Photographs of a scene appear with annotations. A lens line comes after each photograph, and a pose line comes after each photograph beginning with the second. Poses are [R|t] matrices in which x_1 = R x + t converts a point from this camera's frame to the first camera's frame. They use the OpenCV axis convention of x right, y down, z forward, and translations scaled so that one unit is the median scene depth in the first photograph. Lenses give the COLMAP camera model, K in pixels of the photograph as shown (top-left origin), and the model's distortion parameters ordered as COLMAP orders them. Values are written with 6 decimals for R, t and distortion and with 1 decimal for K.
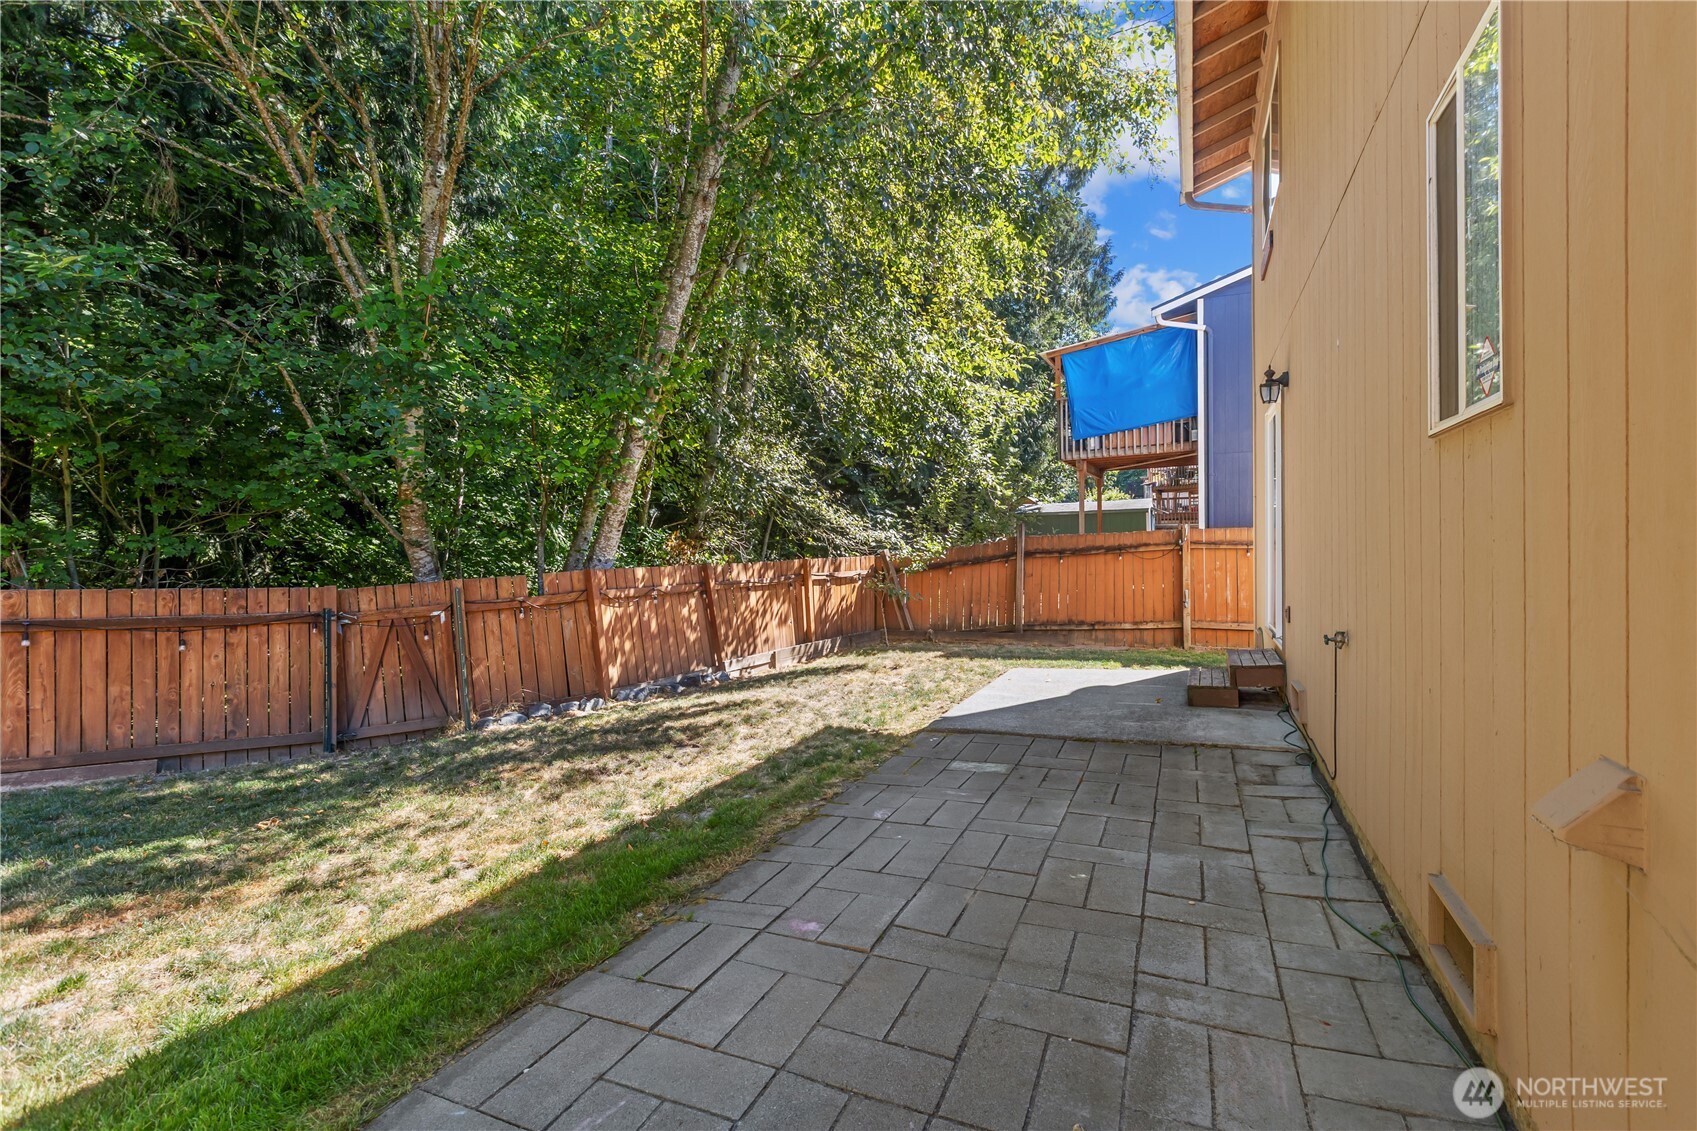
lens RADIAL K [[784.8, 0, 852.7], [0, 784.8, 559.4], [0, 0, 1]] dist [0.001486, -0.001047]
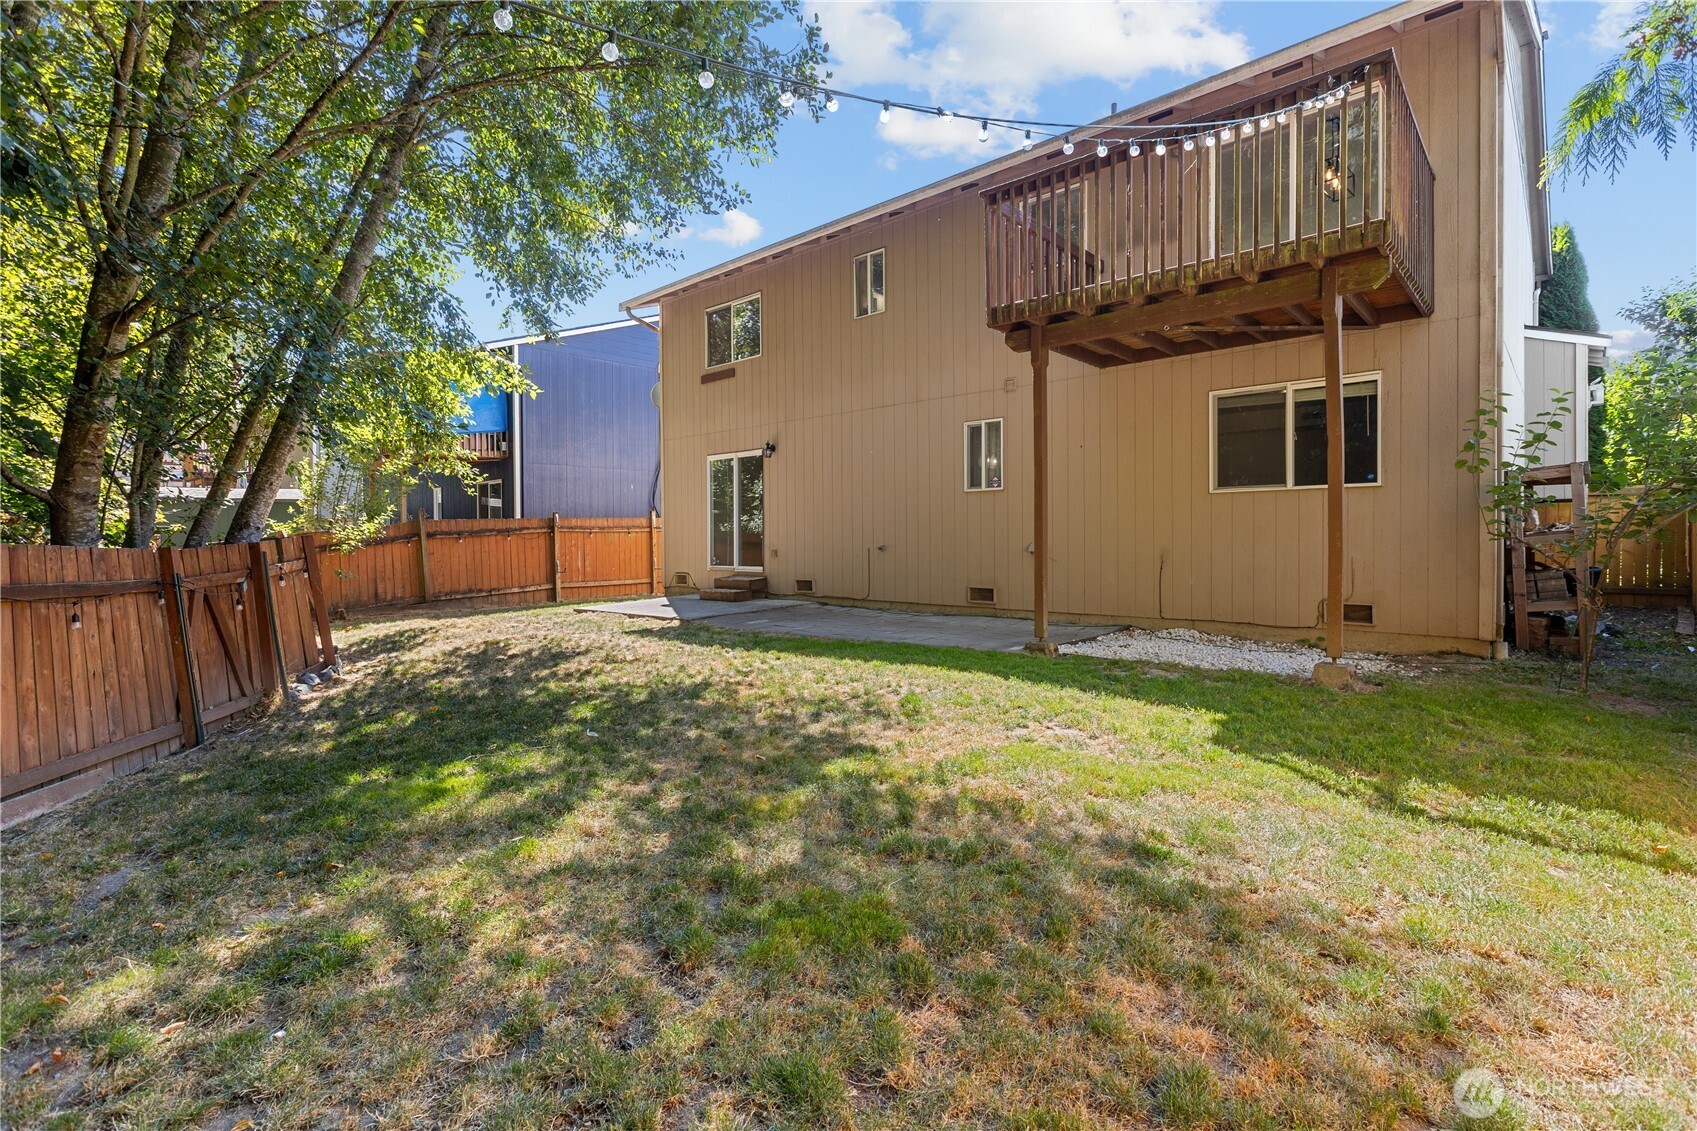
lens RADIAL K [[784.8, 0, 853.6], [0, 784.8, 567.0], [0, 0, 1]] dist [0.001486, -0.001047]
pose [[0.322547, -0.020511, 0.946331, -0.704269], [0.010172, 0.999783, 0.018203, 0.027230], [-0.946499, 0.003754, 0.322686, 0.033106]]
